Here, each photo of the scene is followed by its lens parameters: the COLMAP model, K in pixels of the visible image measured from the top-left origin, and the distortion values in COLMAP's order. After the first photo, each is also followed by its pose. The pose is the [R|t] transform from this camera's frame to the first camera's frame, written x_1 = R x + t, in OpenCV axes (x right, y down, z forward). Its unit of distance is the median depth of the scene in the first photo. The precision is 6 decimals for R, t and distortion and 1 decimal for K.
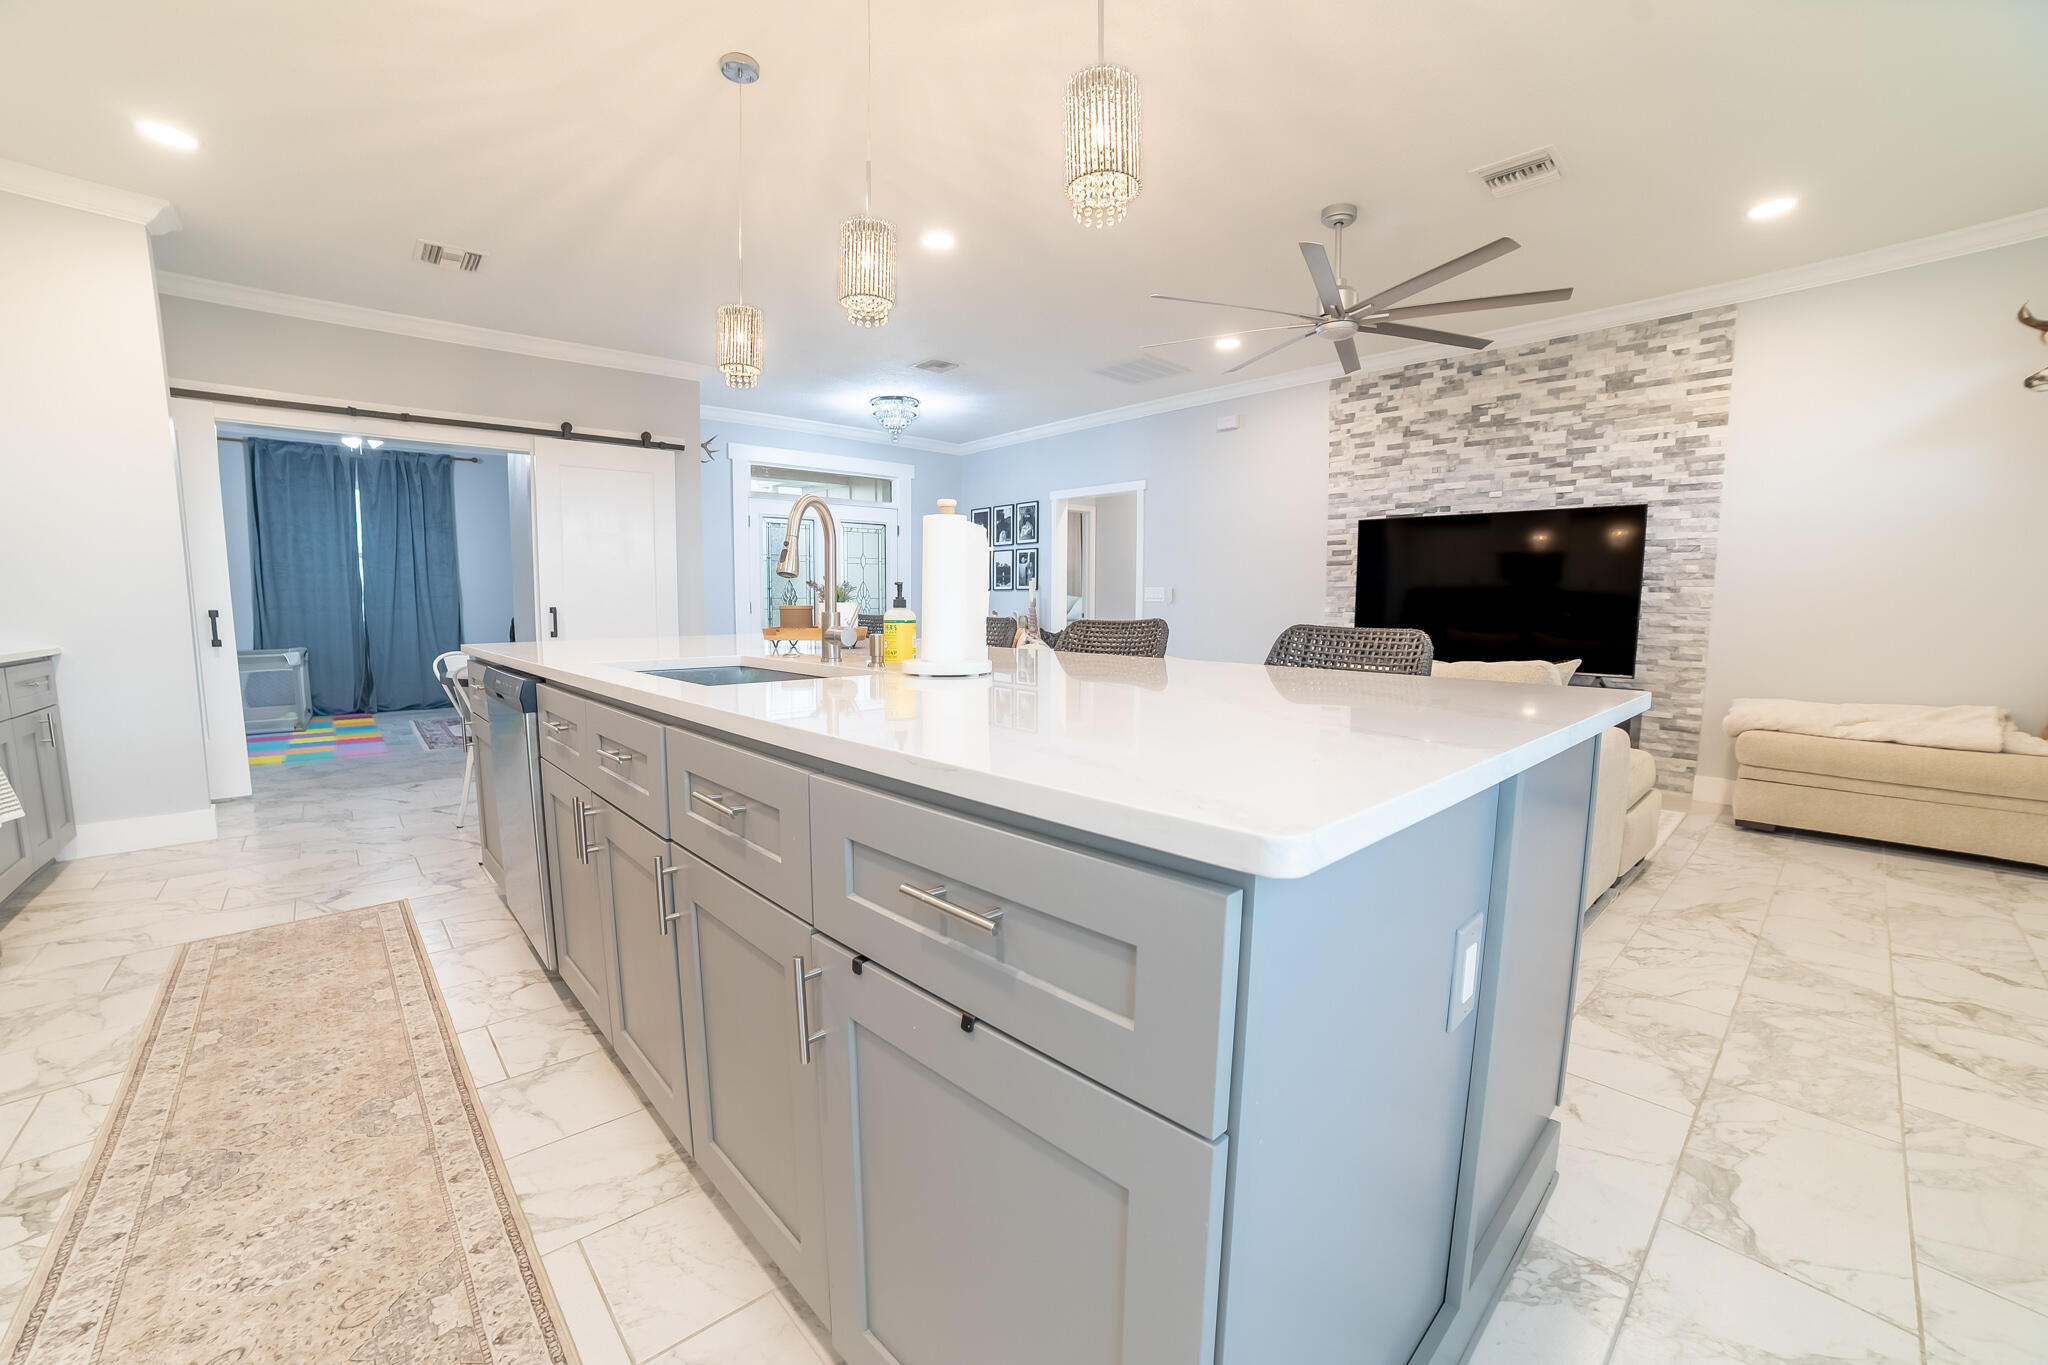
lens RADIAL K [[821.7, 0, 998.5], [0, 821.7, 704.7], [0, 0, 1]] dist [-0.092724, 0.033225]
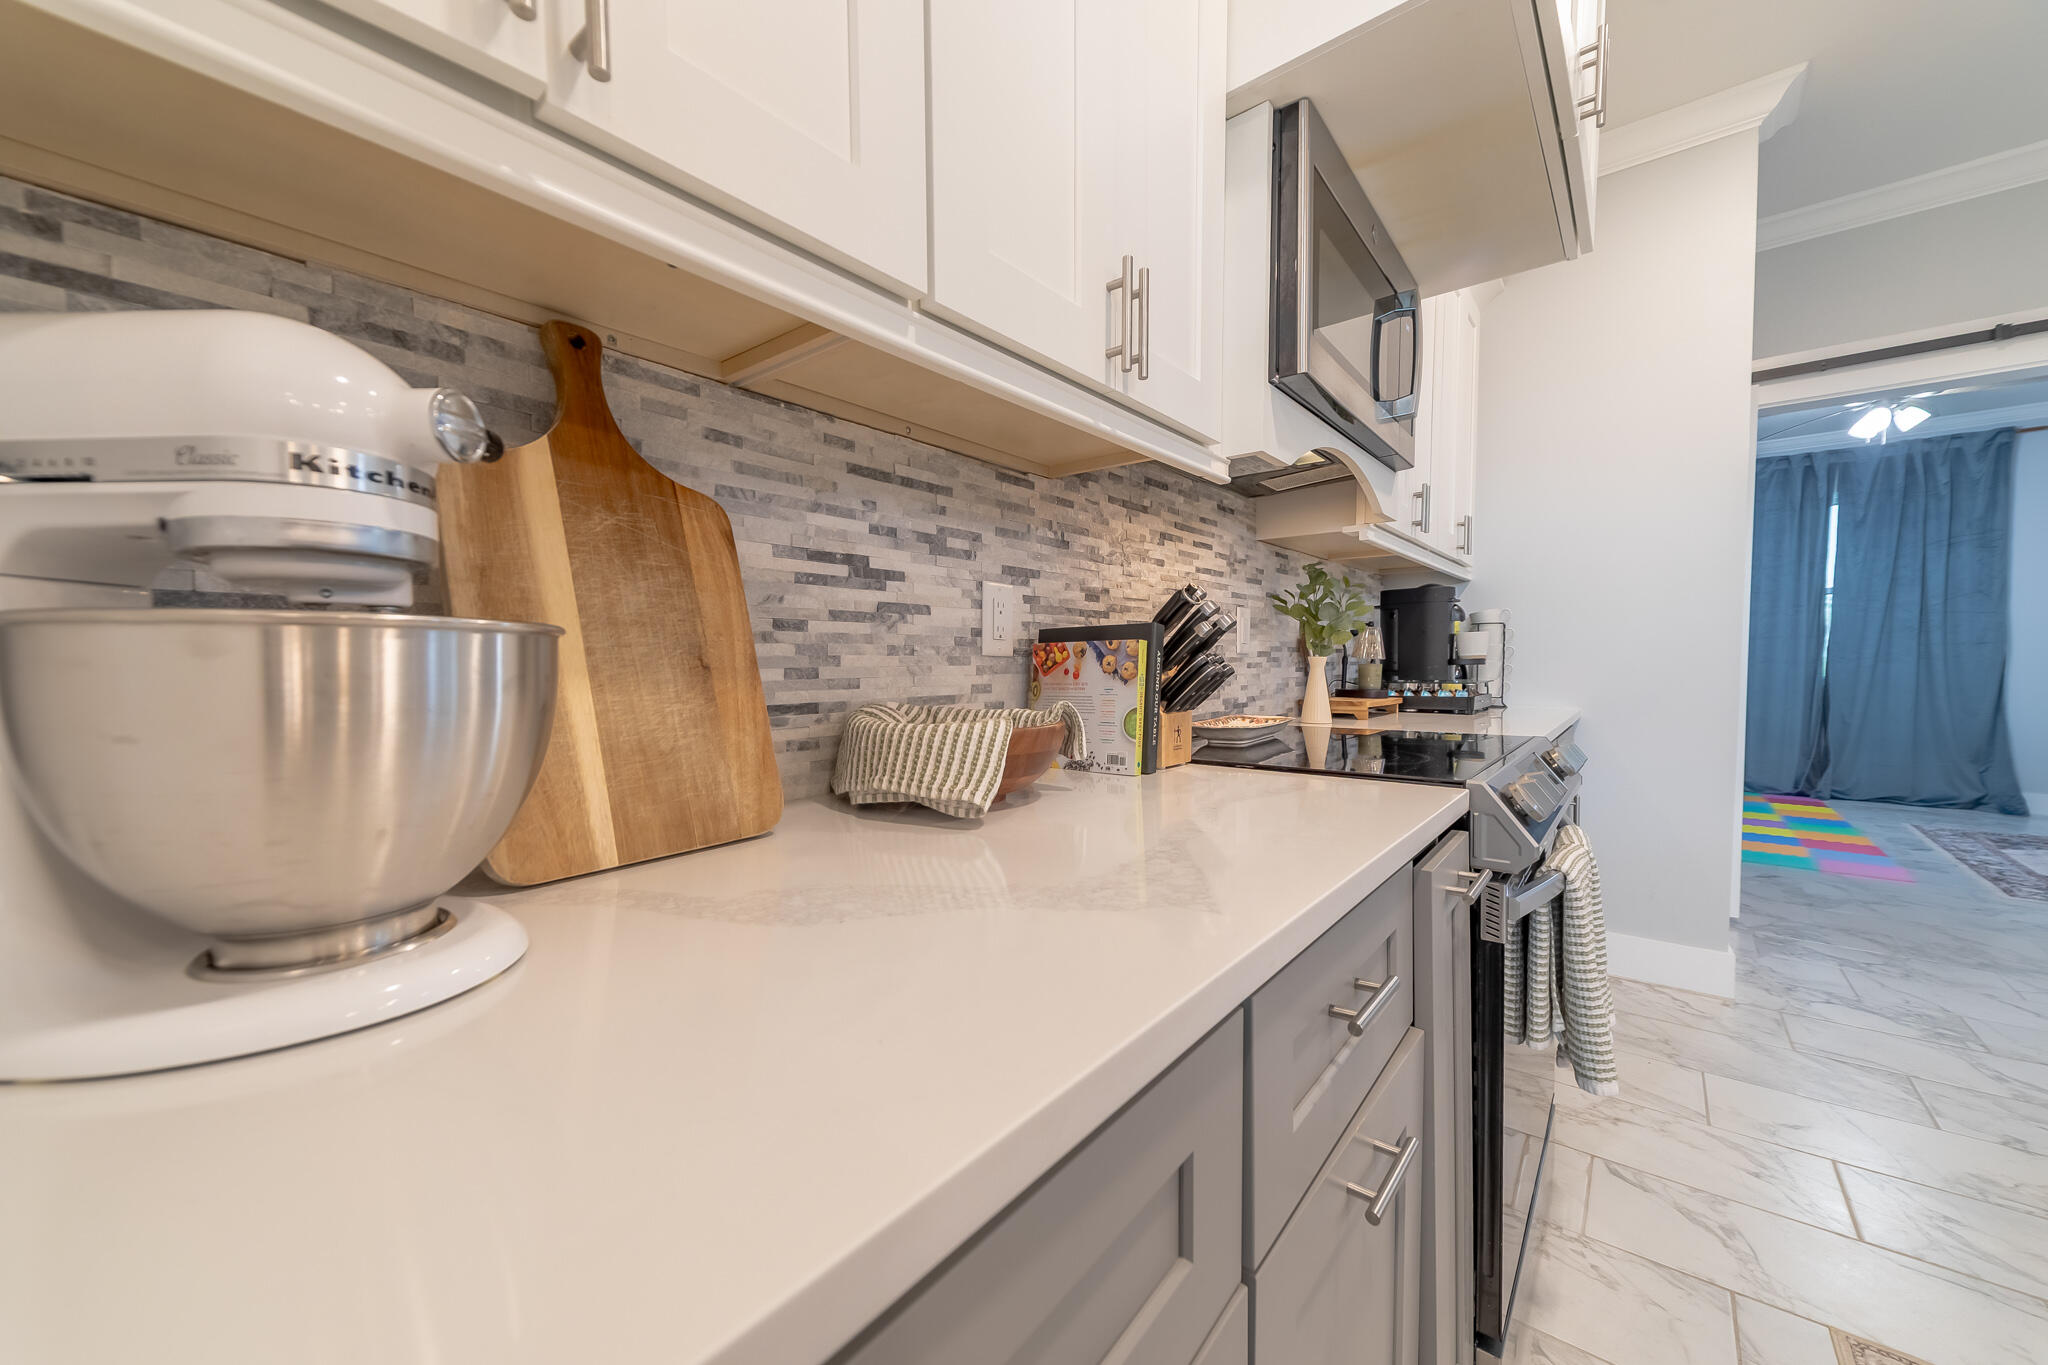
lens RADIAL K [[763.6, 0, 1008.9], [0, 763.6, 692.0], [0, 0, 1]] dist [0.013259, -0.005379]
pose [[0.162613, 0.037021, -0.985995, -0.359282], [-0.114942, 0.993203, 0.018335, -0.026607], [0.979972, 0.110351, 0.165763, 0.182771]]
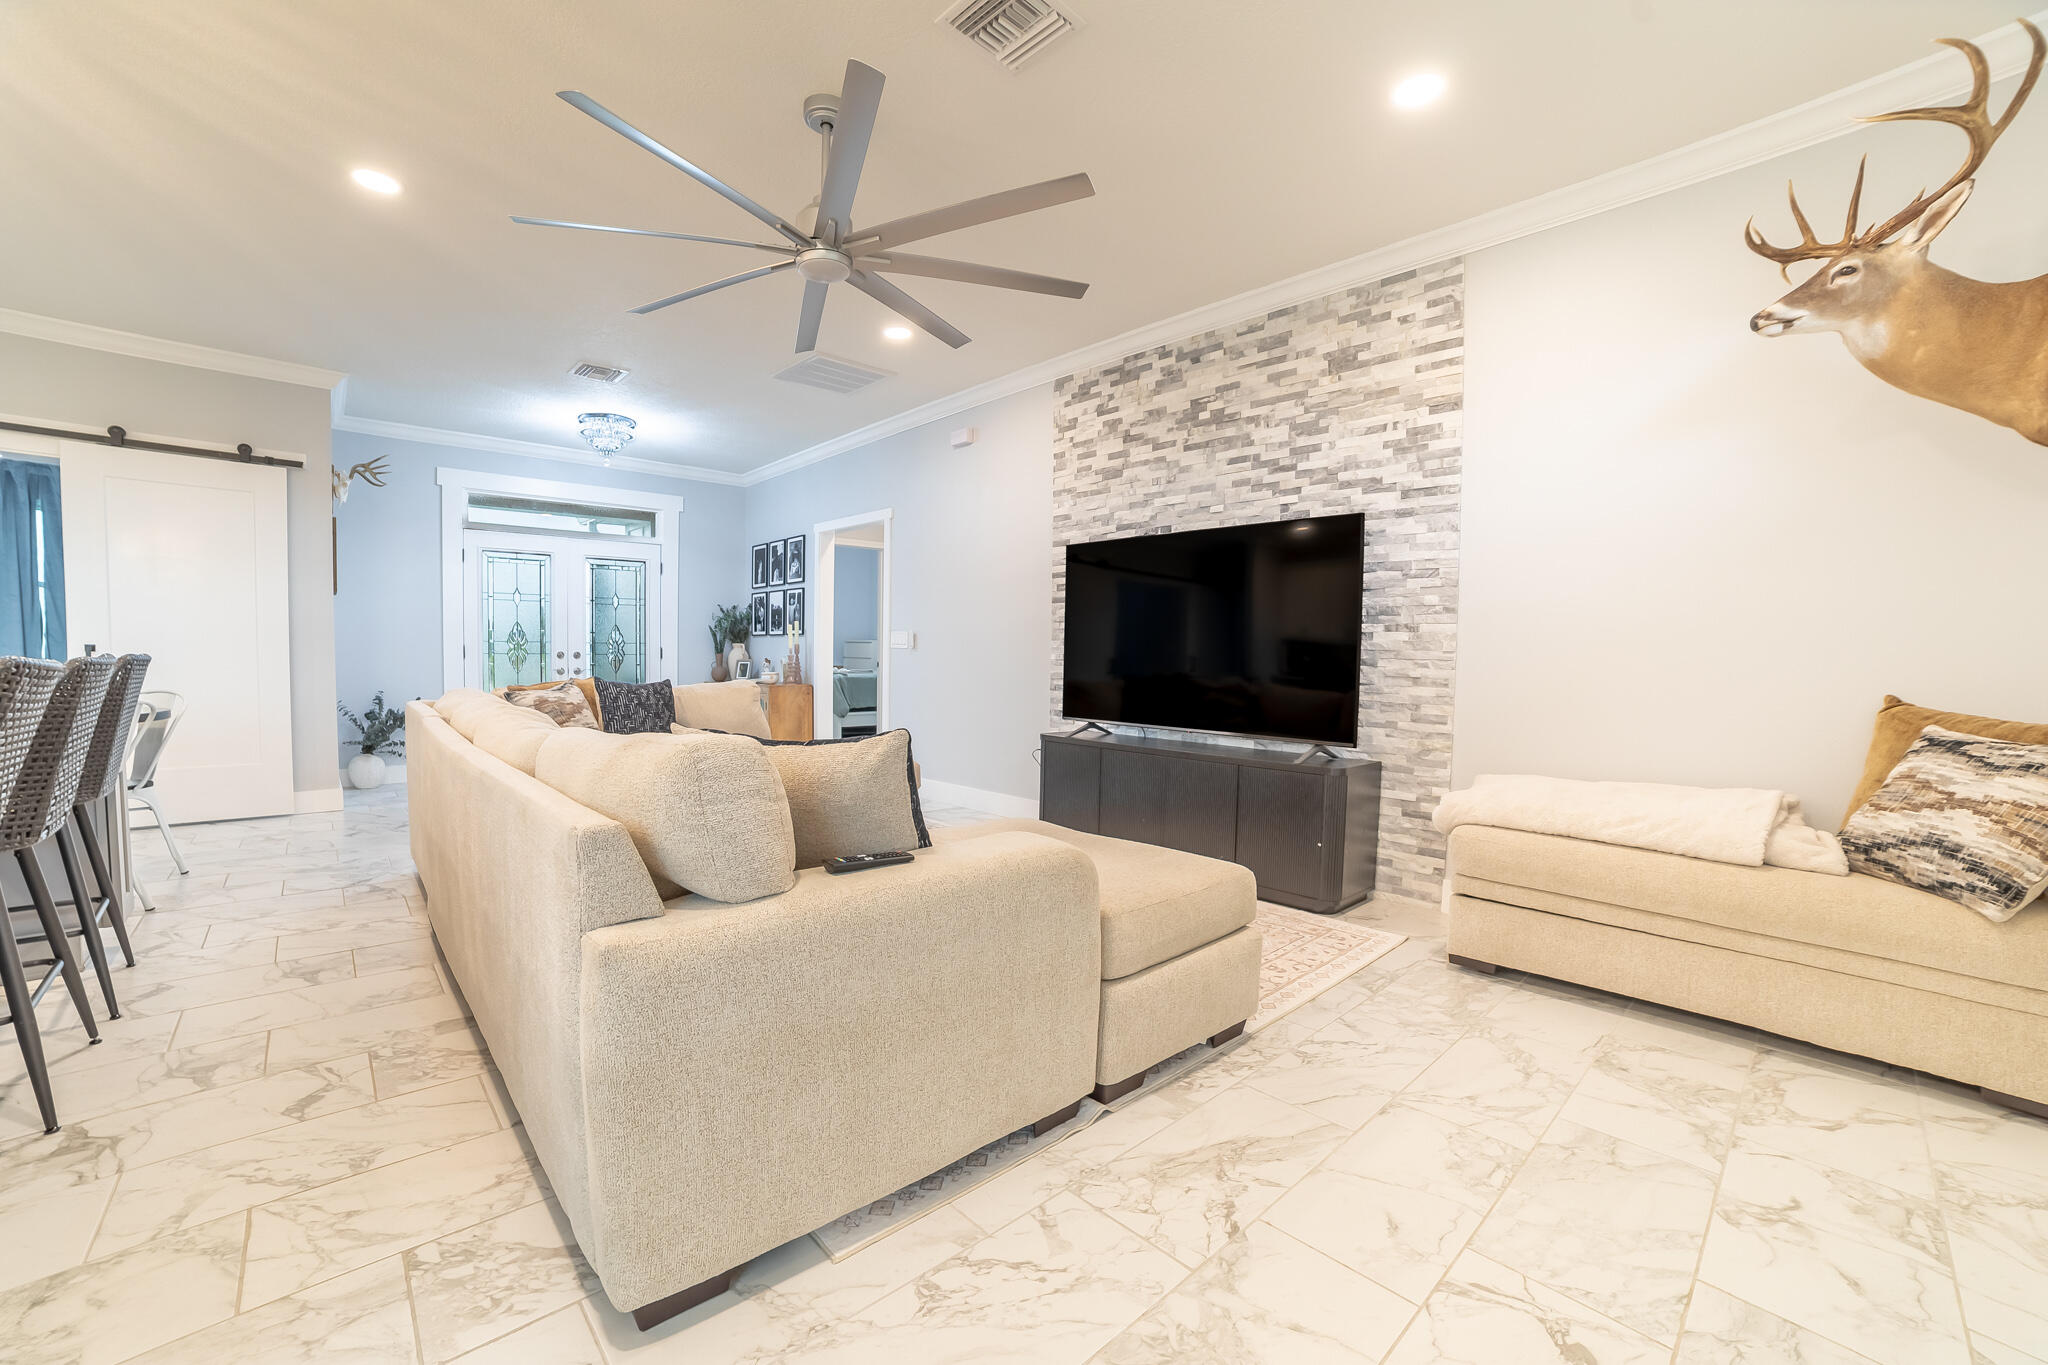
lens RADIAL K [[821.7, 0, 998.5], [0, 821.7, 704.7], [0, 0, 1]] dist [-0.092724, 0.033225]
pose [[0.999939, 0.009685, 0.005353, 0.439631], [-0.009326, 0.997941, -0.063450, -0.020510], [-0.005956, 0.063396, 0.997971, 0.226753]]
